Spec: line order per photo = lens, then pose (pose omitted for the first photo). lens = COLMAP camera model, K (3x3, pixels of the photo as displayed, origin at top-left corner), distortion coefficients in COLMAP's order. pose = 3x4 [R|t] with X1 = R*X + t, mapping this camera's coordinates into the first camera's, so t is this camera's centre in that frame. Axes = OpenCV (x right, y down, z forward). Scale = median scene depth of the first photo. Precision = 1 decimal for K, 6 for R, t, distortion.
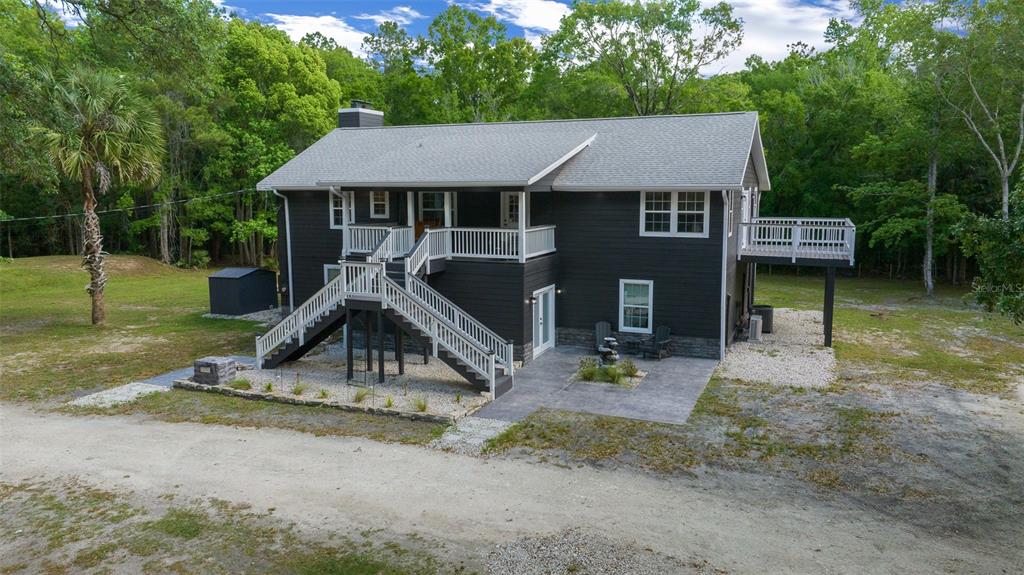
lens RADIAL K [[719.2, 0, 515.7], [0, 719.2, 286.2], [0, 0, 1]] dist [-0.021657, 0.003386]
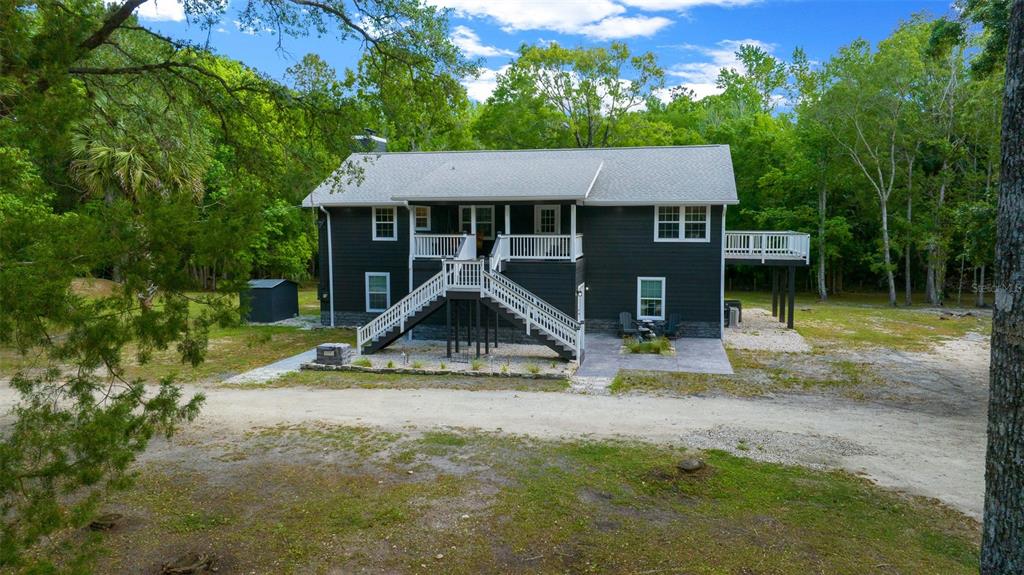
lens RADIAL K [[719.2, 0, 515.7], [0, 719.2, 286.2], [0, 0, 1]] dist [-0.021657, 0.003386]
pose [[0.983639, -0.015685, 0.179468, -0.311487], [0.023653, 0.998823, -0.042344, 0.058601], [-0.178592, 0.045896, 0.982852, -0.193196]]
